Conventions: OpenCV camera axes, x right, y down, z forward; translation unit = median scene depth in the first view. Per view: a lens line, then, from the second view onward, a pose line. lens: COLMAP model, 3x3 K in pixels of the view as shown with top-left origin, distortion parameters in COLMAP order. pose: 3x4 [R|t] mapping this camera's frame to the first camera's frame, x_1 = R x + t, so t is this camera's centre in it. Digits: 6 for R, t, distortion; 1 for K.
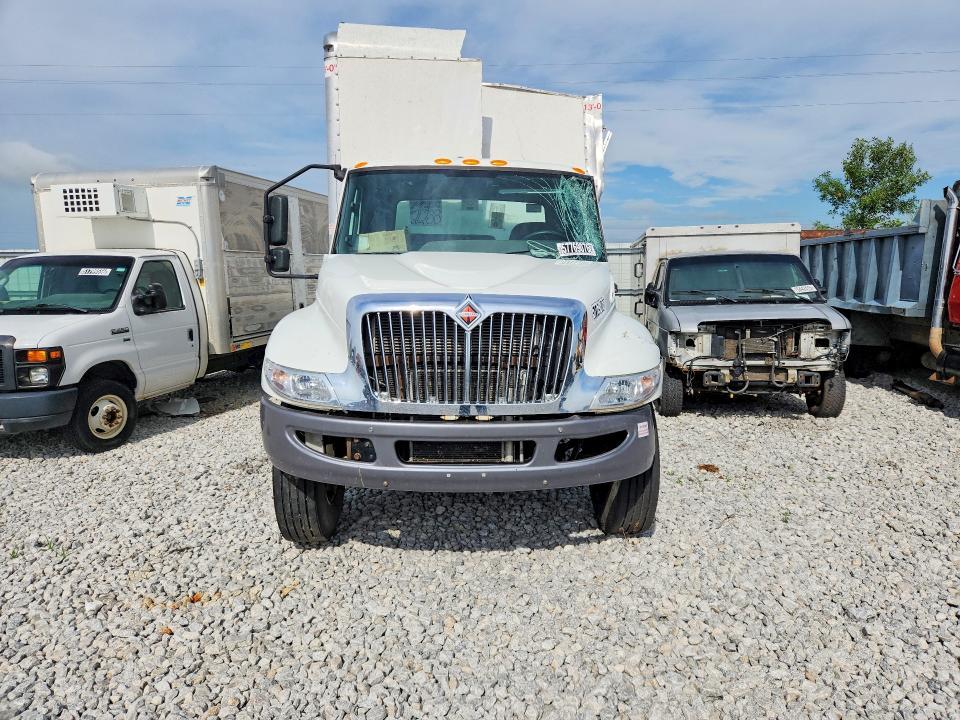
lens RADIAL K [[658.6, 0, 480.0], [0, 658.6, 360.0], [0, 0, 1]] dist [0.030985, -0.002004]
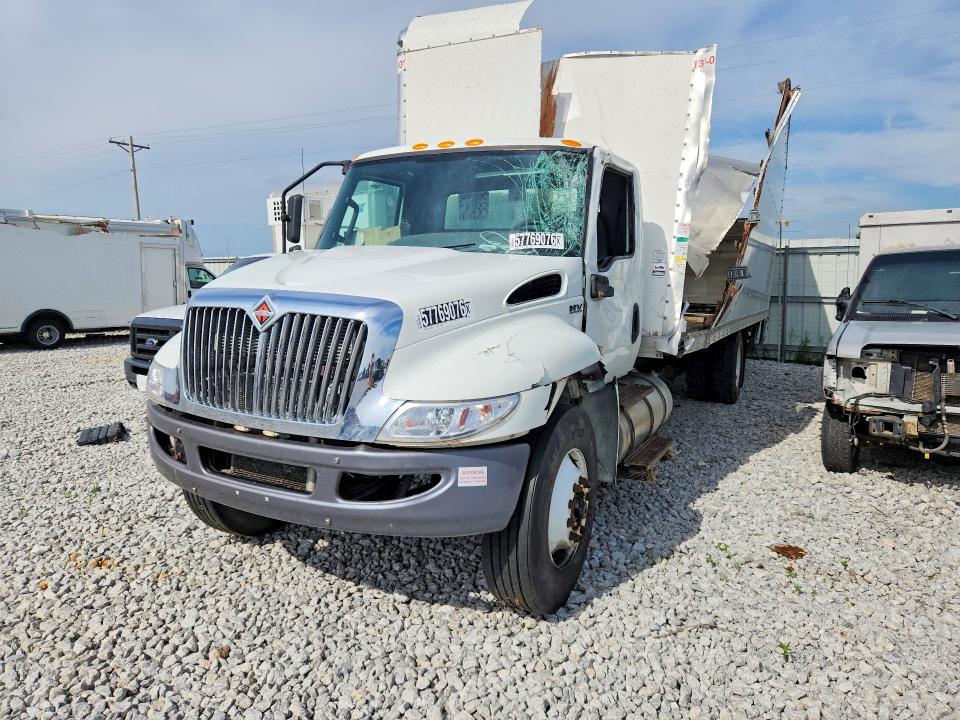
lens RADIAL K [[645.9, 0, 495.3], [0, 645.9, 355.3], [0, 0, 1]] dist [0.028873, -0.002617]
pose [[0.862891, 0.069745, -0.500554, 0.409118], [-0.075357, 0.997116, 0.009029, -0.026666], [0.499740, 0.029929, 0.865658, 0.242172]]
